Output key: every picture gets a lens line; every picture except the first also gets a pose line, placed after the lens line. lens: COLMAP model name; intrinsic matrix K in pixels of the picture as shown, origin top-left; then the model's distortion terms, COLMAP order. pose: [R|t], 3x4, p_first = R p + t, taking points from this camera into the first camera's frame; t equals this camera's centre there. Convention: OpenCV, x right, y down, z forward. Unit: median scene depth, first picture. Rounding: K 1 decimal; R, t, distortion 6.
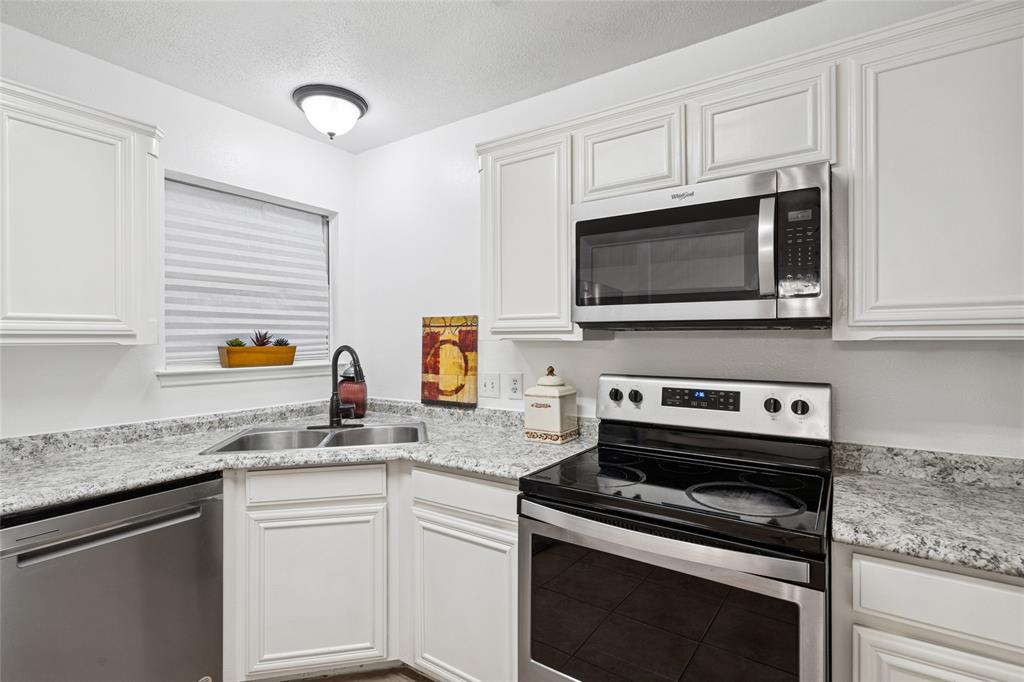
lens RADIAL K [[479.0, 0, 517.5], [0, 479.0, 339.9], [0, 0, 1]] dist [0.001545, -0.000117]
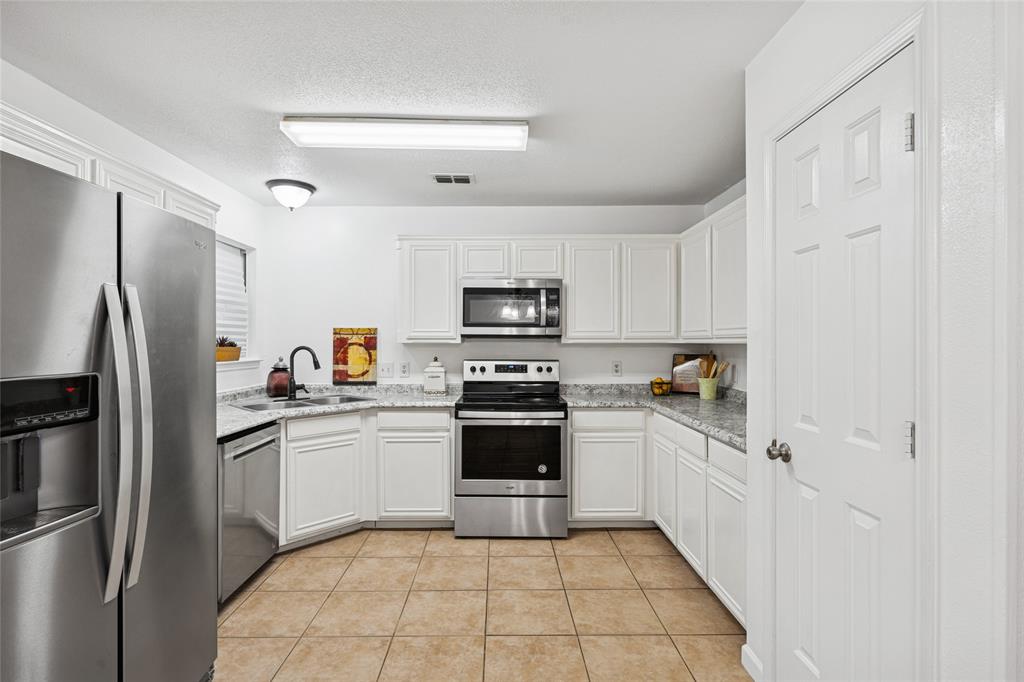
lens RADIAL K [[479.0, 0, 509.0], [0, 479.0, 340.4], [0, 0, 1]] dist [0.001545, -0.000117]
pose [[0.826459, 0.005412, 0.562971, -0.673949], [-0.001380, 0.999970, -0.007587, 0.003952], [-0.562996, 0.005494, 0.826442, -0.649525]]
